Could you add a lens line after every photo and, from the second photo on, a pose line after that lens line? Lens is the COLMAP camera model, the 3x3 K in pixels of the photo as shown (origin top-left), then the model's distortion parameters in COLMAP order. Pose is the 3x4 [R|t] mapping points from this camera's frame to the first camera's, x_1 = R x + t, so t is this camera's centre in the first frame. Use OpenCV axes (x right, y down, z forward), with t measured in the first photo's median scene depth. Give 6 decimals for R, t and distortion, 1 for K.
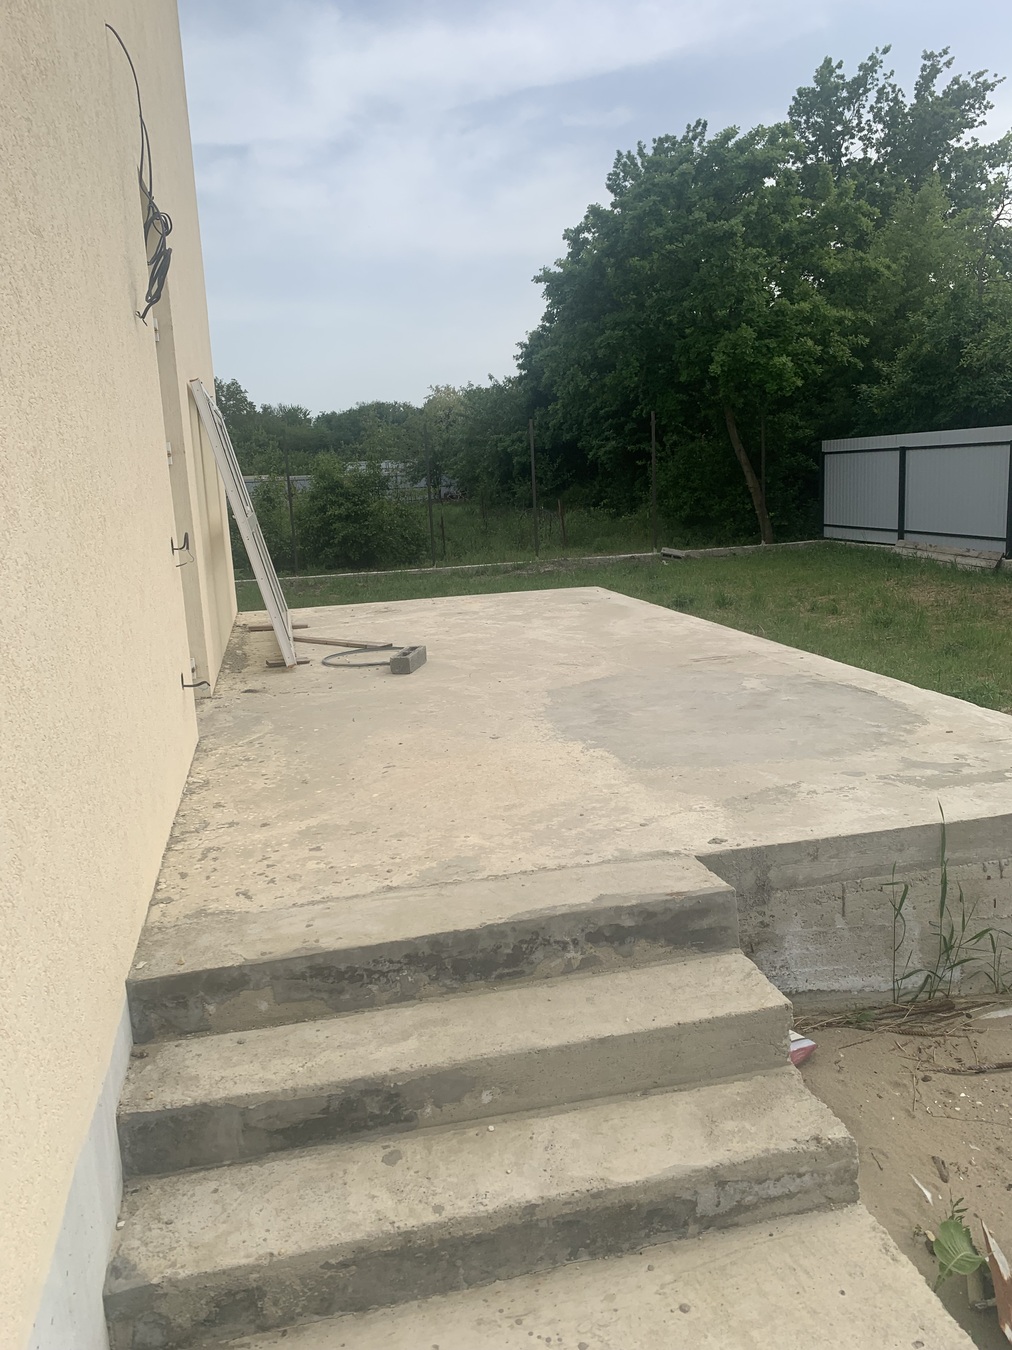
lens RADIAL K [[1028.3, 0, 497.1], [0, 1028.3, 674.3], [0, 0, 1]] dist [0.037261, -0.043493]
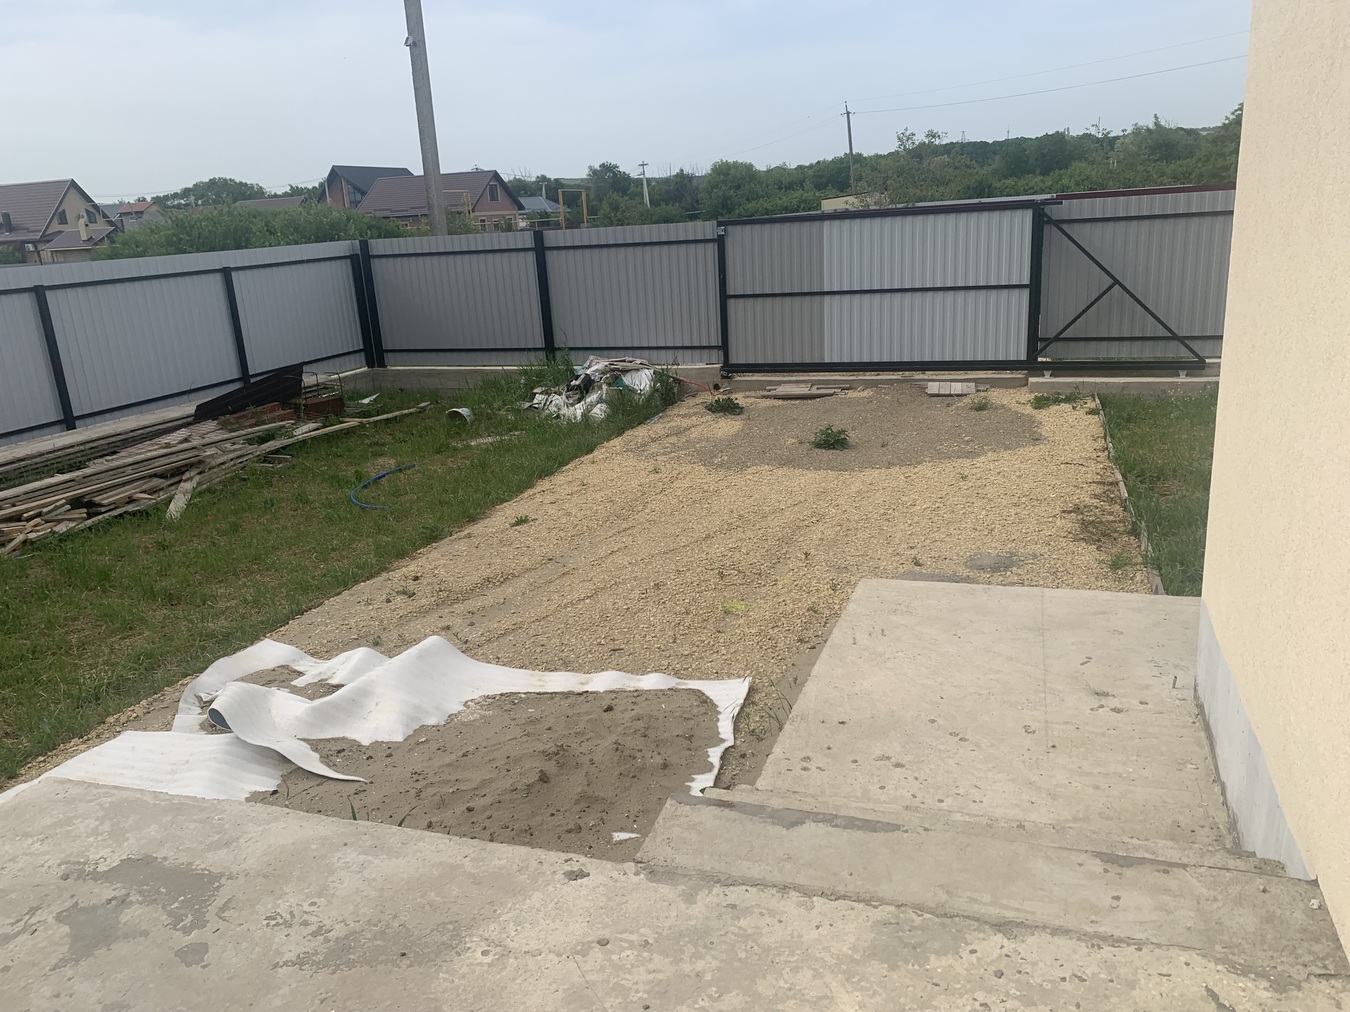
lens RADIAL K [[1028.3, 0, 675.3], [0, 1028.3, 509.6], [0, 0, 1]] dist [0.037261, -0.043493]
pose [[-0.854299, -0.043799, 0.517933, -0.261178], [0.197778, 0.894100, 0.401832, -0.406997], [-0.480684, 0.445720, -0.755166, 1.461621]]
